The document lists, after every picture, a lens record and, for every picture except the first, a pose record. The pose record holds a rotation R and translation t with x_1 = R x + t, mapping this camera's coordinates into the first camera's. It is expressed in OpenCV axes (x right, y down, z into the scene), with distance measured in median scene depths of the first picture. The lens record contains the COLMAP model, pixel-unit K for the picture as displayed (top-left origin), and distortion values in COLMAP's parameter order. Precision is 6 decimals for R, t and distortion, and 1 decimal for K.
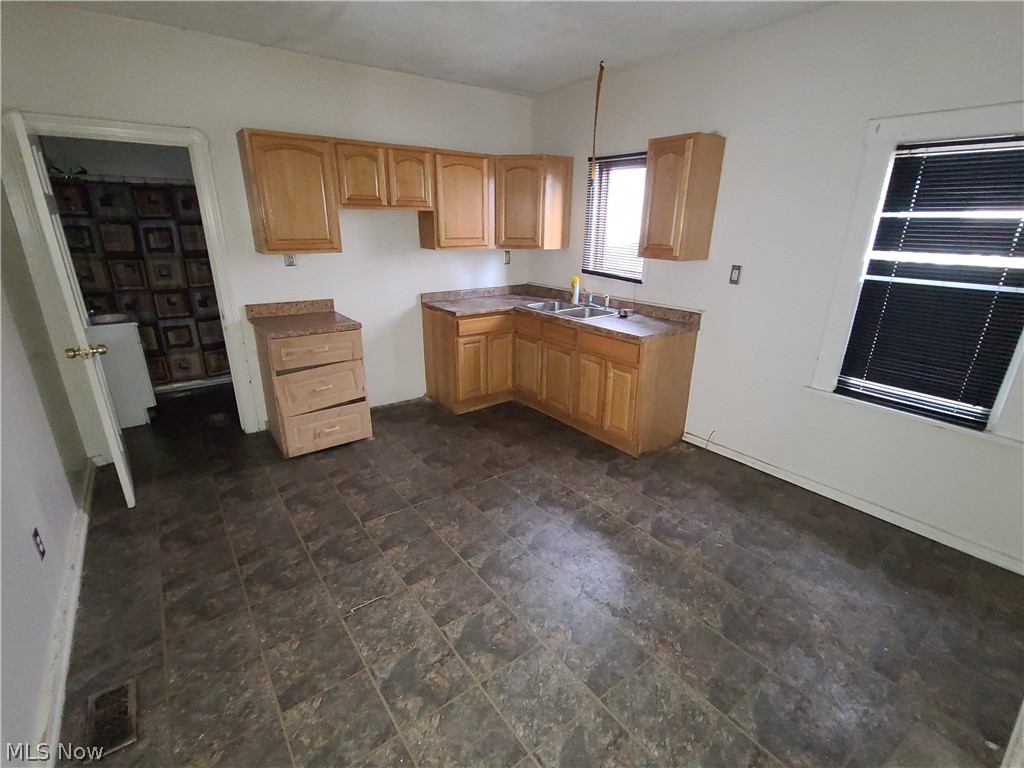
lens RADIAL K [[474.7, 0, 511.6], [0, 474.7, 384.0], [0, 0, 1]] dist [-0.002239, 0.000156]
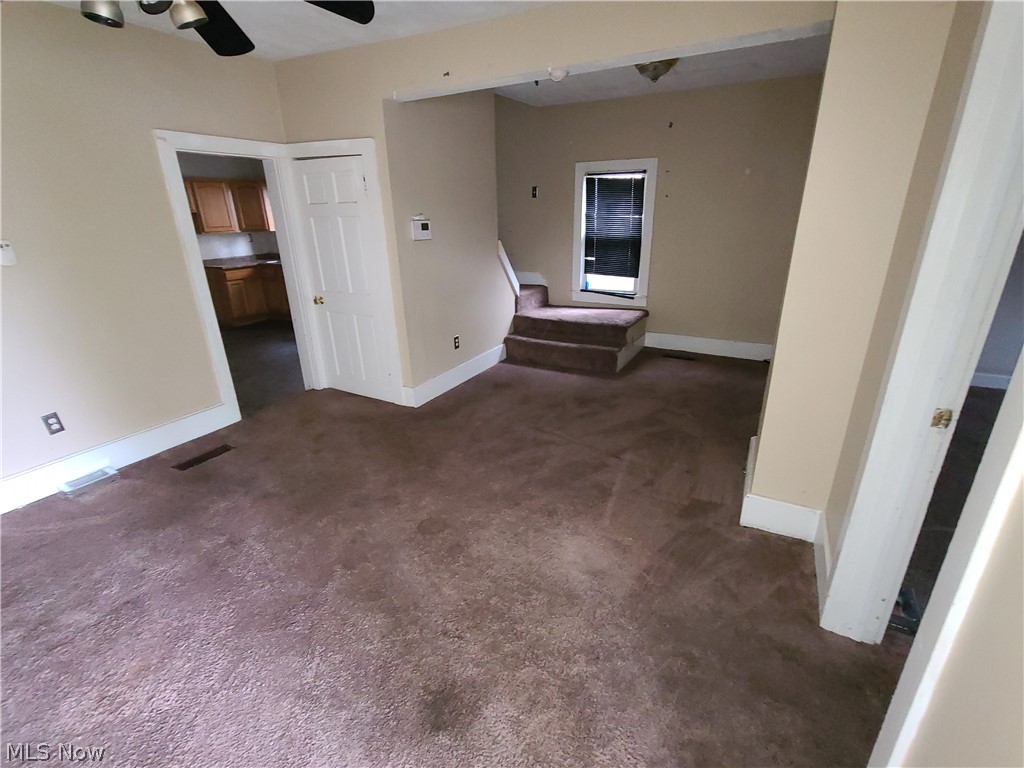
lens RADIAL K [[474.7, 0, 513.7], [0, 474.7, 388.6], [0, 0, 1]] dist [-0.002239, 0.000156]
pose [[0.896399, -0.179570, 0.405245, 0.066496], [0.168985, 0.983662, 0.062079, 0.398912], [-0.409772, 0.012833, 0.912098, -1.160956]]
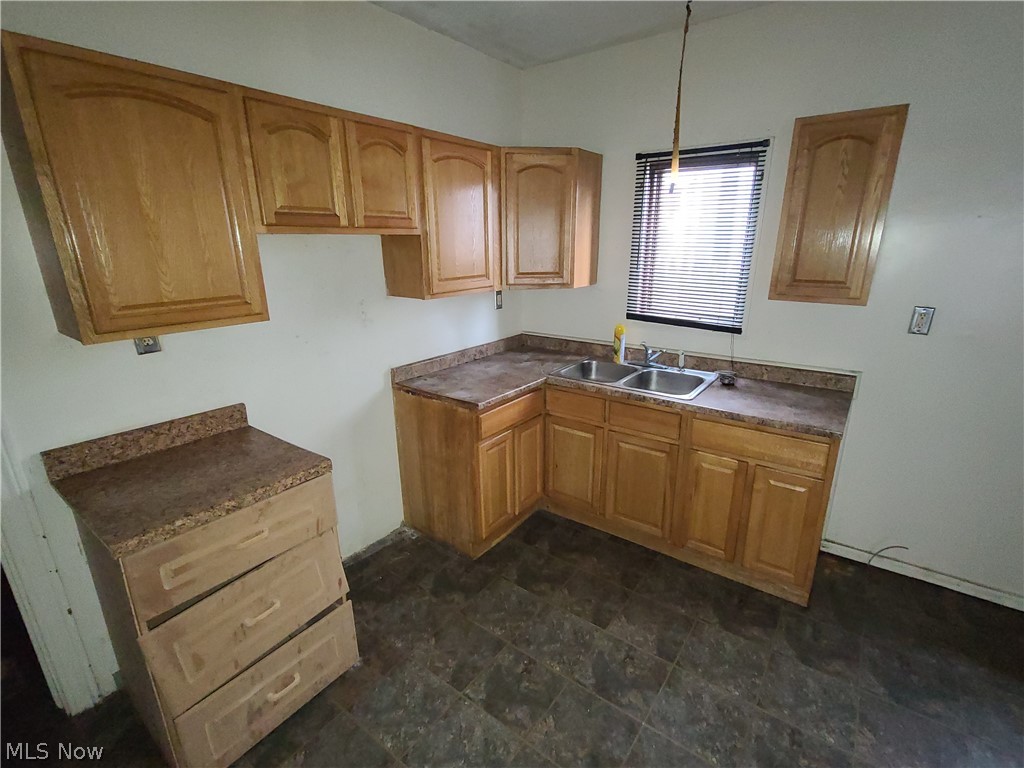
lens RADIAL K [[474.7, 0, 511.8], [0, 474.7, 384.2], [0, 0, 1]] dist [-0.002239, 0.000156]
pose [[0.958237, -0.101160, 0.267486, -0.237988], [0.110996, 0.993580, -0.021868, -0.160963], [-0.263557, 0.050645, 0.963313, 0.428375]]
